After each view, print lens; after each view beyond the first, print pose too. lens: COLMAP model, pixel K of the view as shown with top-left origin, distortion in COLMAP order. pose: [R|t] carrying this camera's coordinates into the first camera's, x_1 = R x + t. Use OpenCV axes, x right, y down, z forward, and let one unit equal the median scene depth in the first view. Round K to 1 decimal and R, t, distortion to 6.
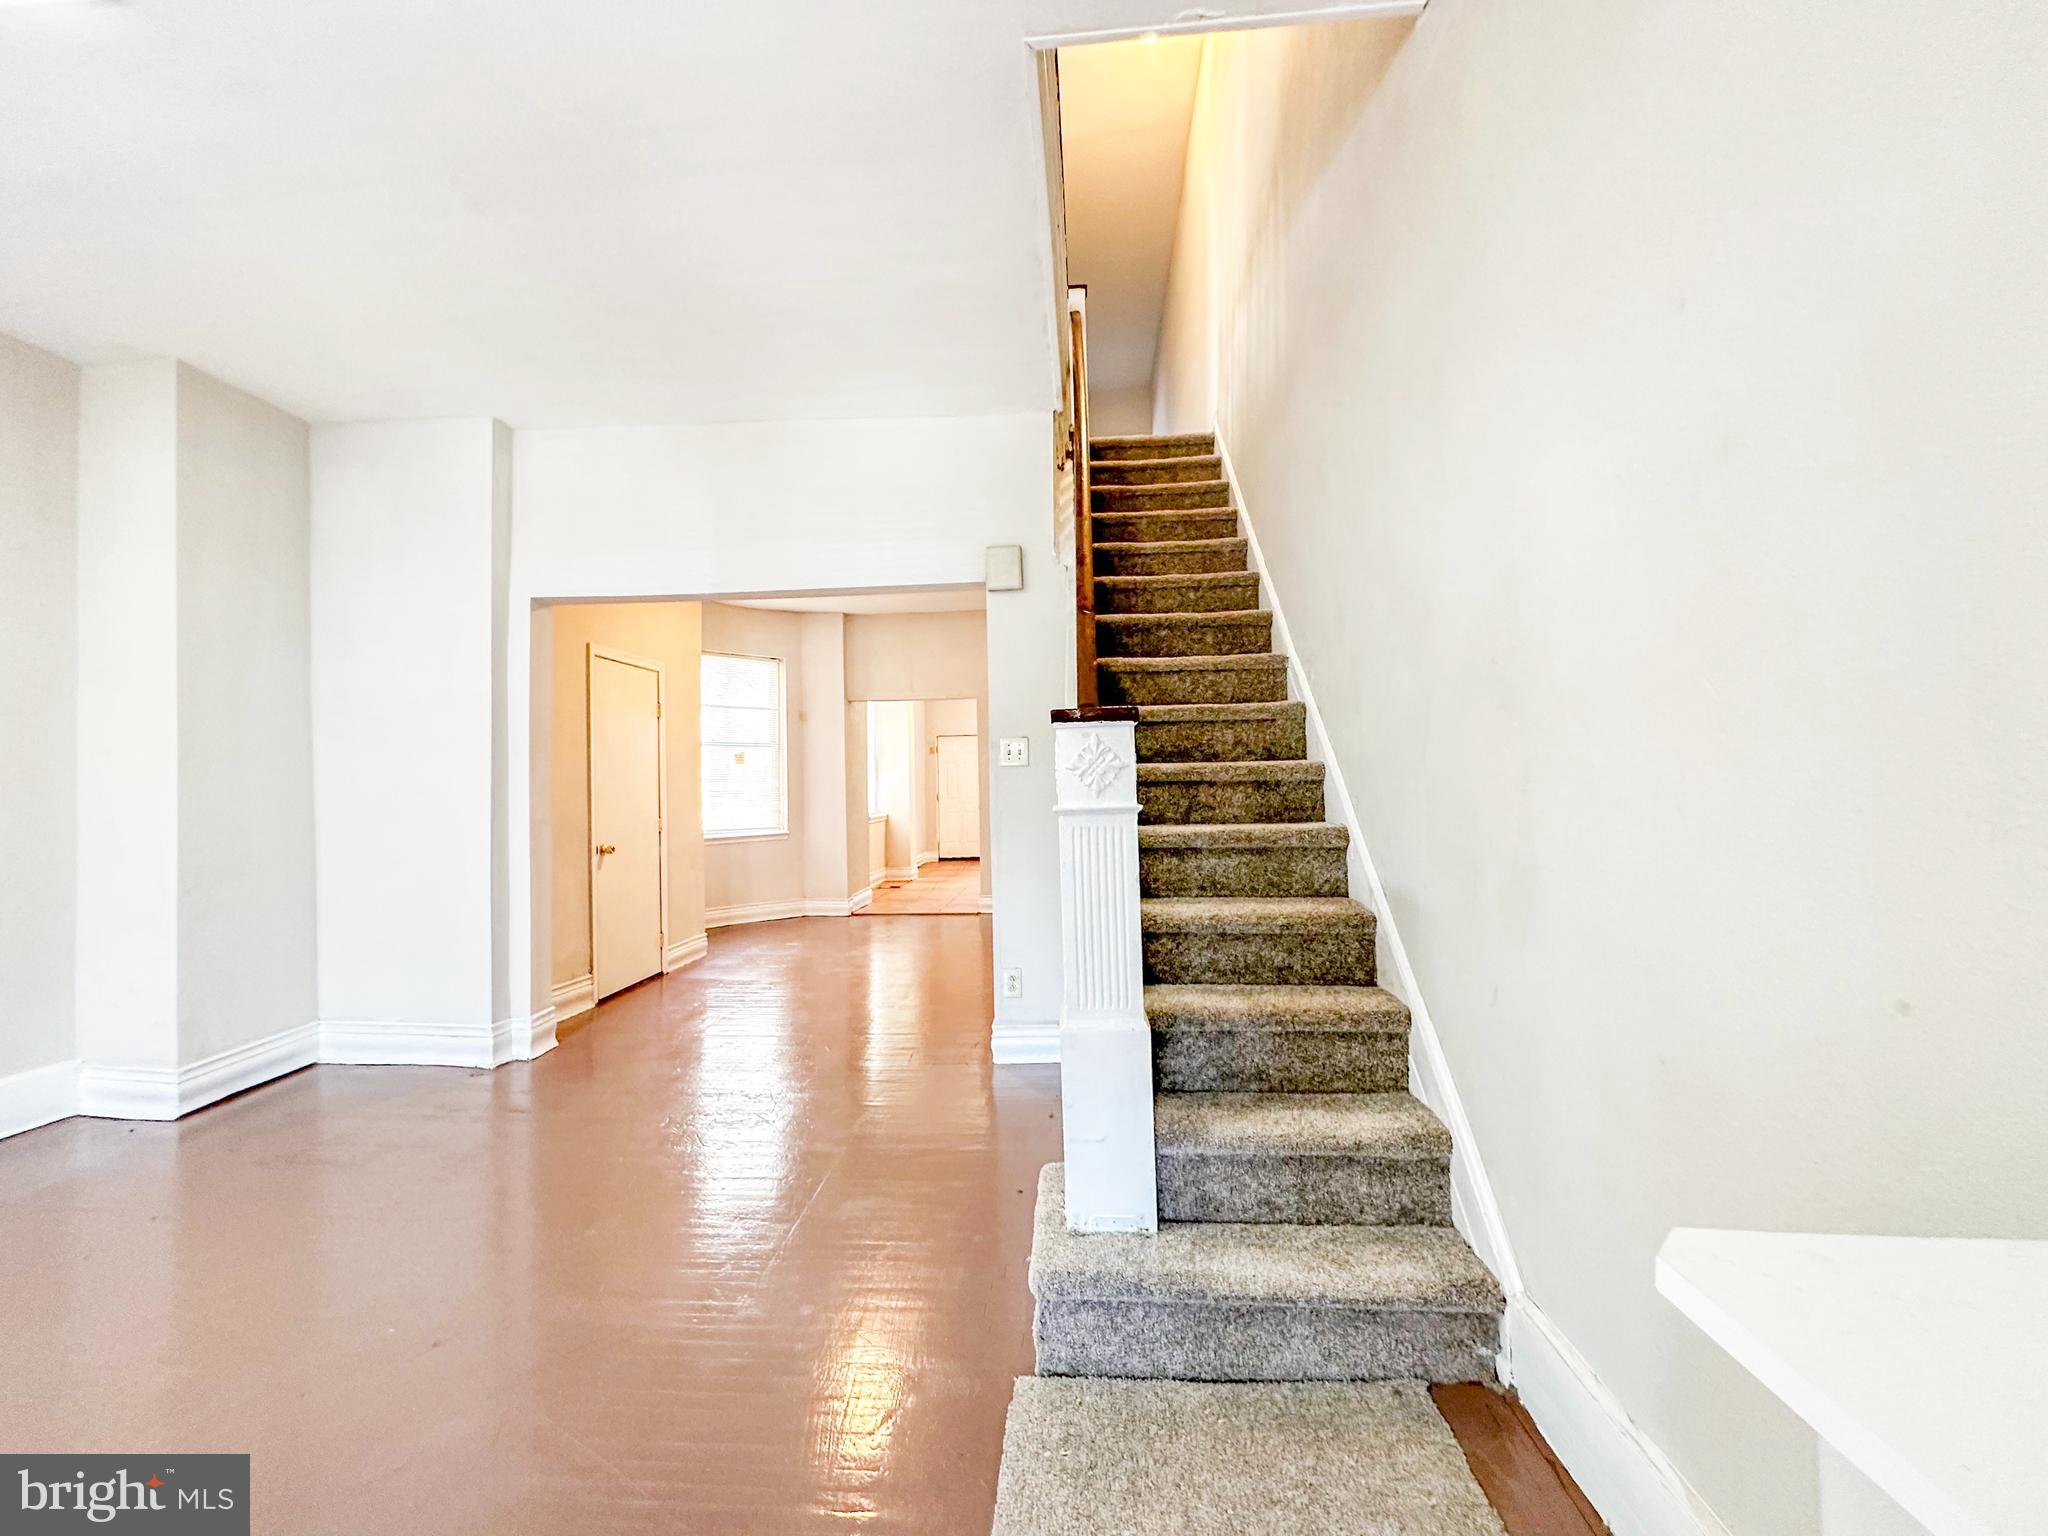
lens RADIAL K [[822.4, 0, 1019.6], [0, 822.4, 766.7], [0, 0, 1]] dist [-0.002161, 0.000018]
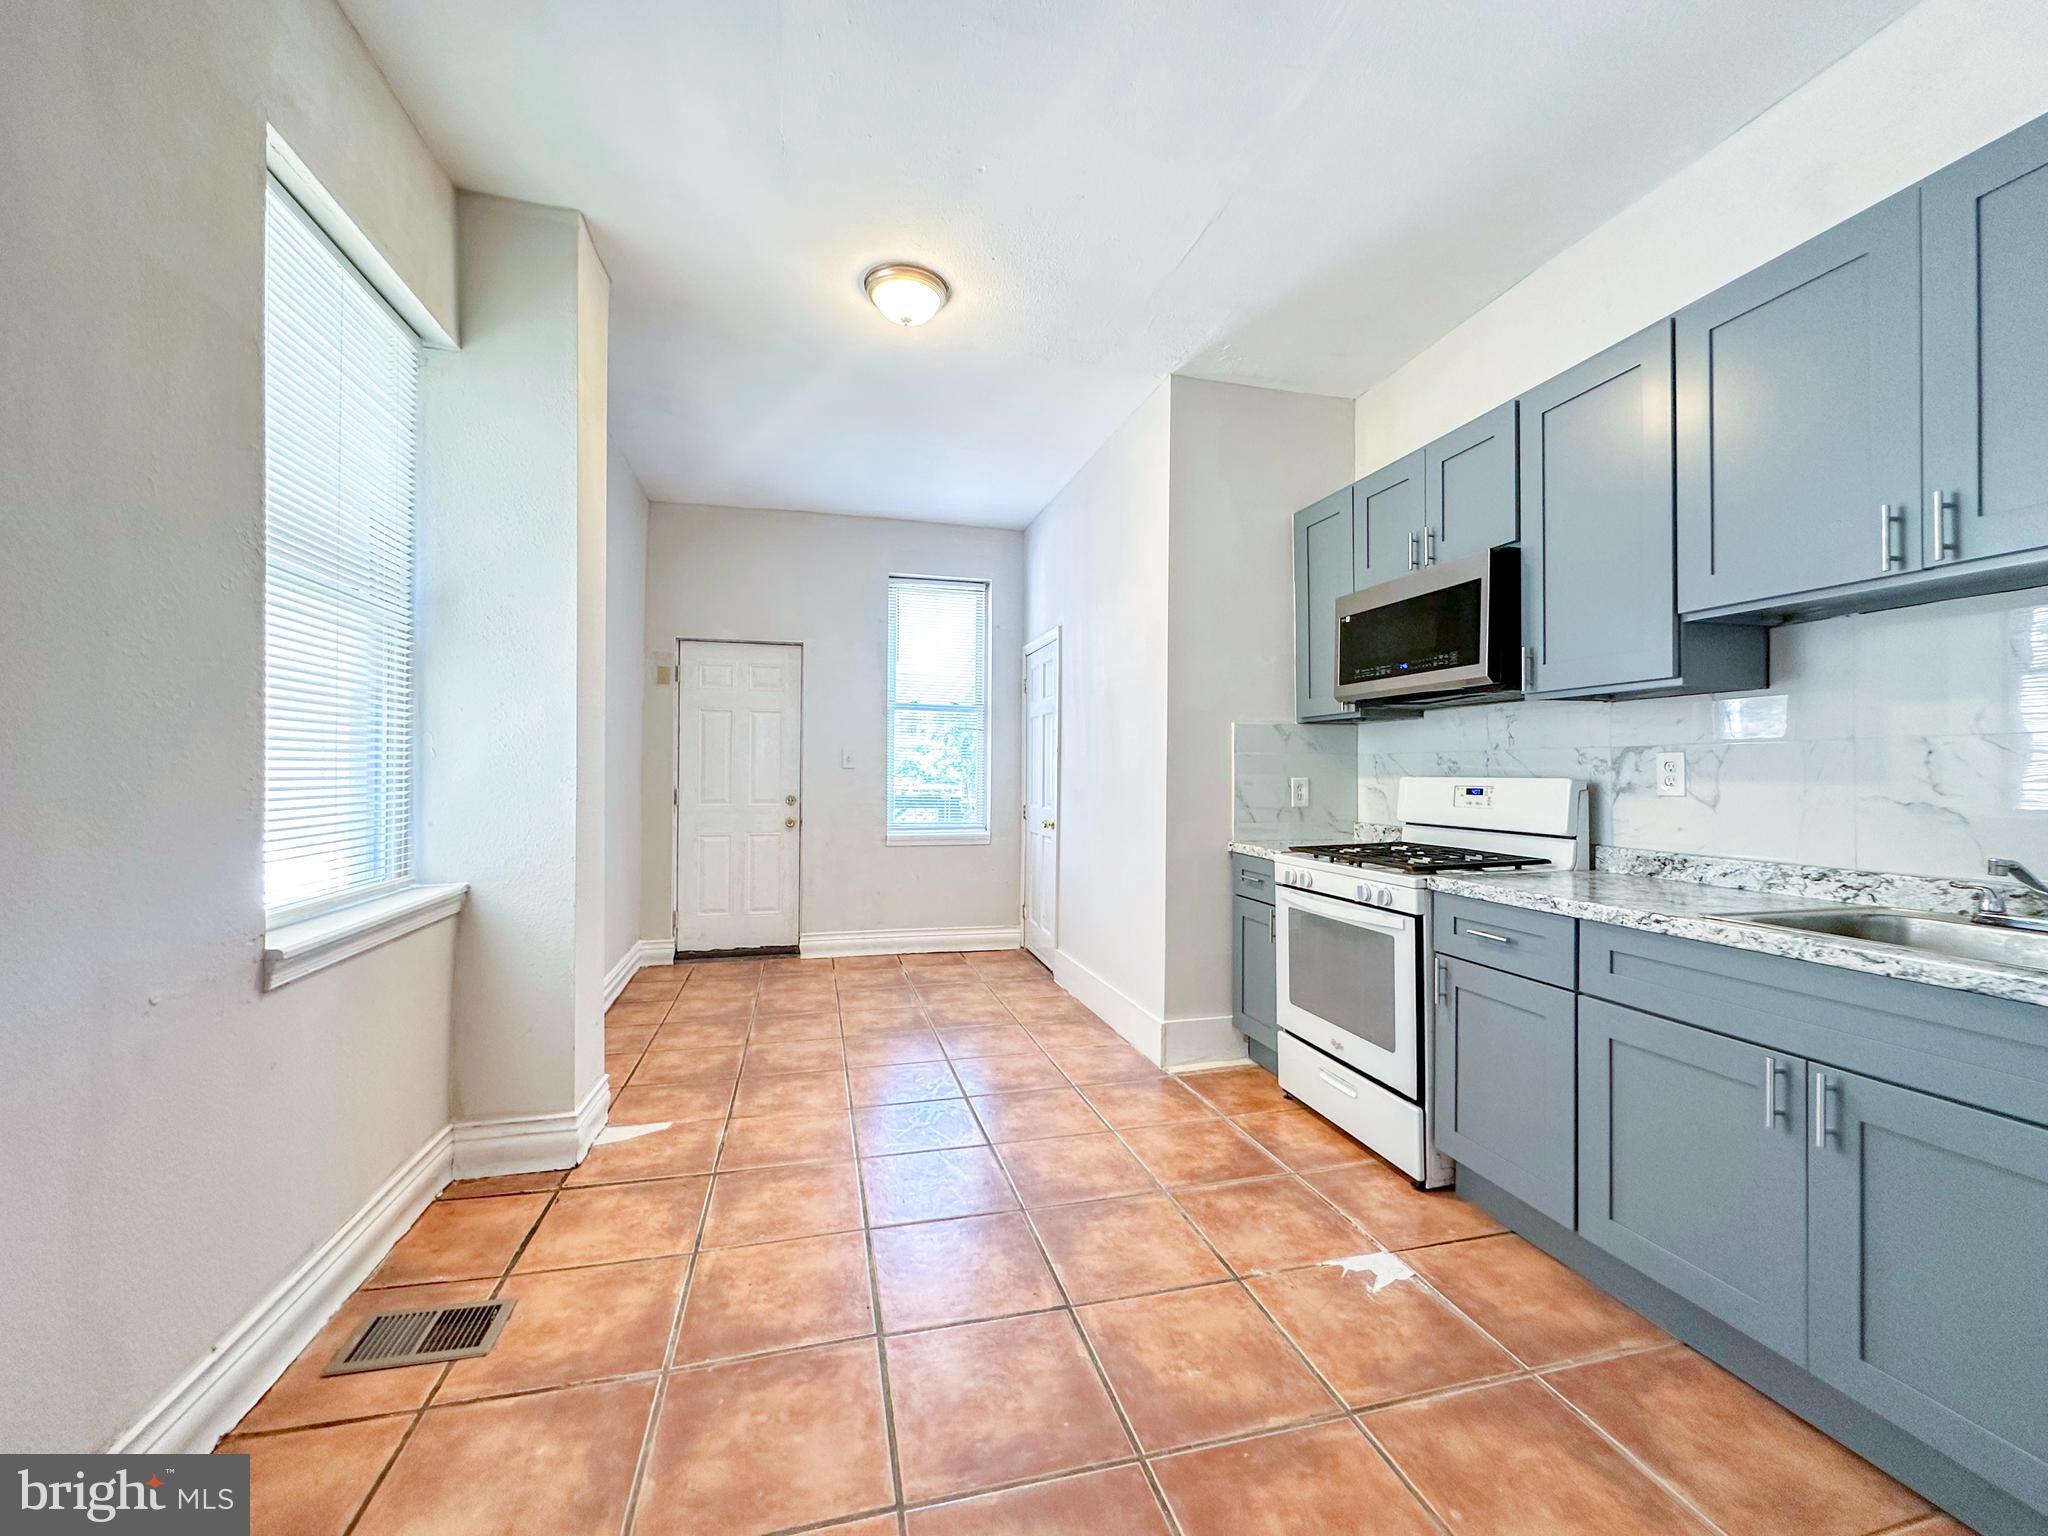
lens RADIAL K [[817.7, 0, 1022.4], [0, 817.7, 769.5], [0, 0, 1]] dist [-0.000806, 0.000567]
pose [[0.945038, 0.026393, 0.325893, -0.256841], [-0.032583, 0.999377, 0.013547, 0.051220], [-0.325333, -0.023421, 0.945310, 2.106327]]
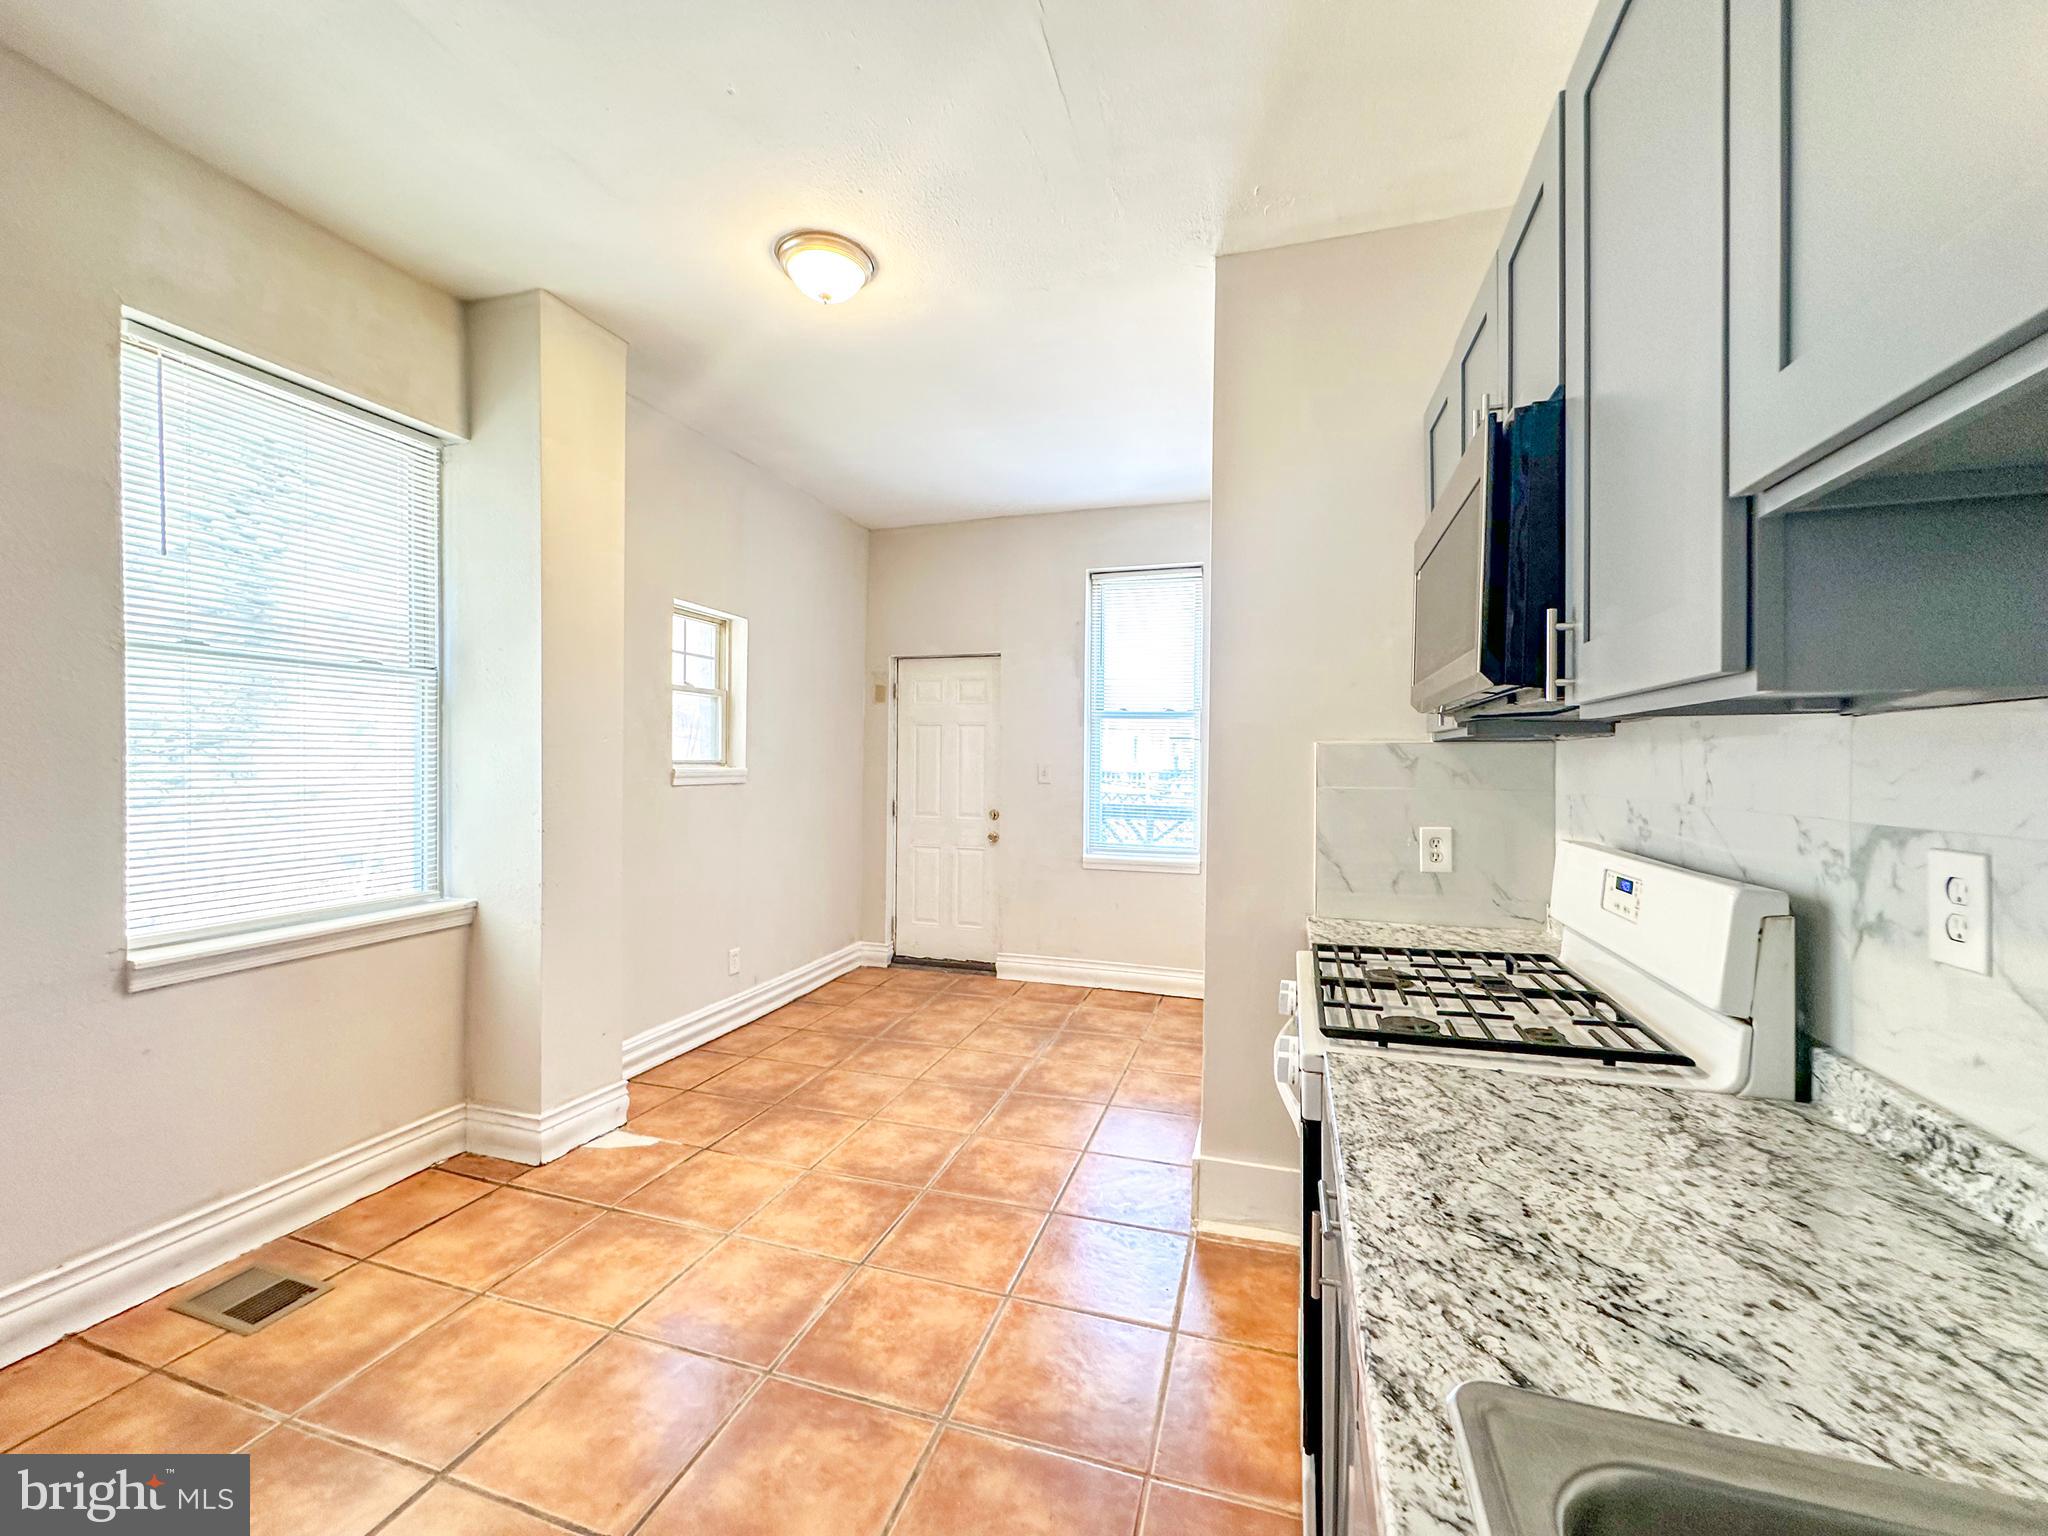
lens RADIAL K [[817.7, 0, 1022.4], [0, 817.7, 769.5], [0, 0, 1]] dist [-0.000806, 0.000567]
pose [[0.974073, 0.030885, -0.224117, 0.198155], [-0.022825, 0.998999, 0.038467, 0.003994], [0.225081, -0.032354, 0.973803, 2.244038]]
